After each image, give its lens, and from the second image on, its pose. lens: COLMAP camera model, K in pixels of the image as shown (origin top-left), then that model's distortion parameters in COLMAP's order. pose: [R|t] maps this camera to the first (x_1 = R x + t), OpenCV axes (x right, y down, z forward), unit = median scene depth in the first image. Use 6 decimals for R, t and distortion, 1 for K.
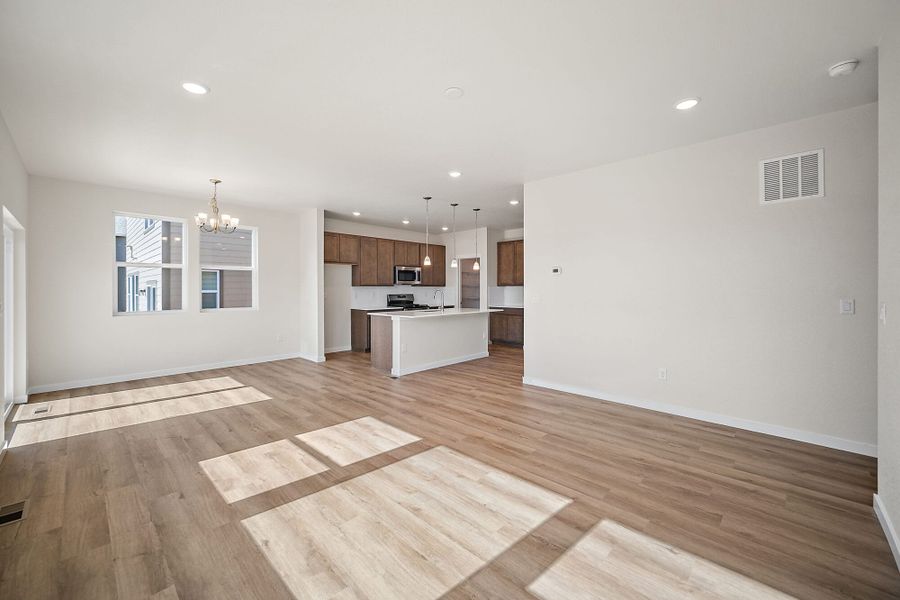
lens RADIAL K [[356.9, 0, 448.9], [0, 356.9, 291.8], [0, 0, 1]] dist [-0.003596, -0.000091]
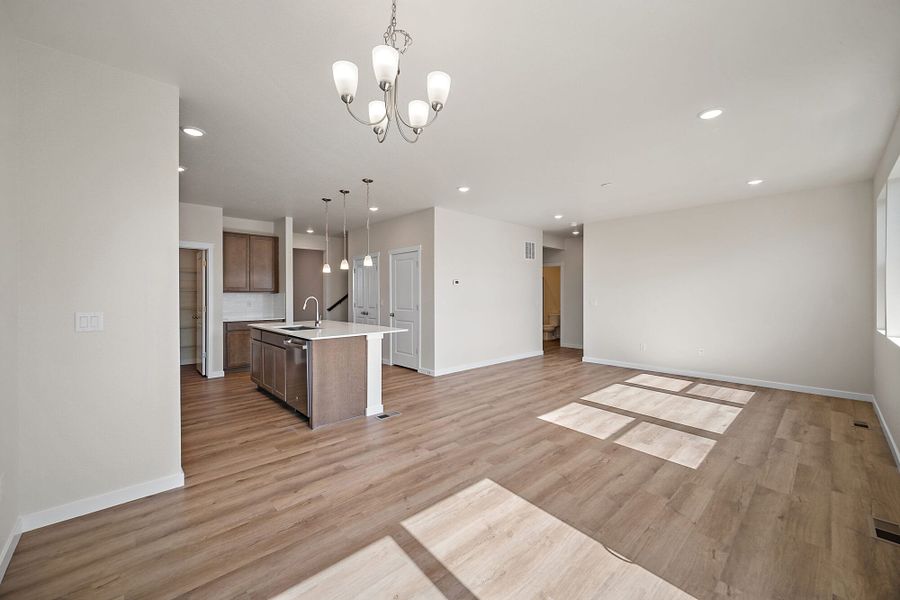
lens RADIAL K [[356.9, 0, 440.9], [0, 356.9, 297.0], [0, 0, 1]] dist [-0.003596, -0.000091]
pose [[0.069717, -0.003330, 0.997561, -1.520009], [0.009225, 0.999954, 0.002693, -0.012509], [-0.997524, 0.009015, 0.069745, 1.425132]]
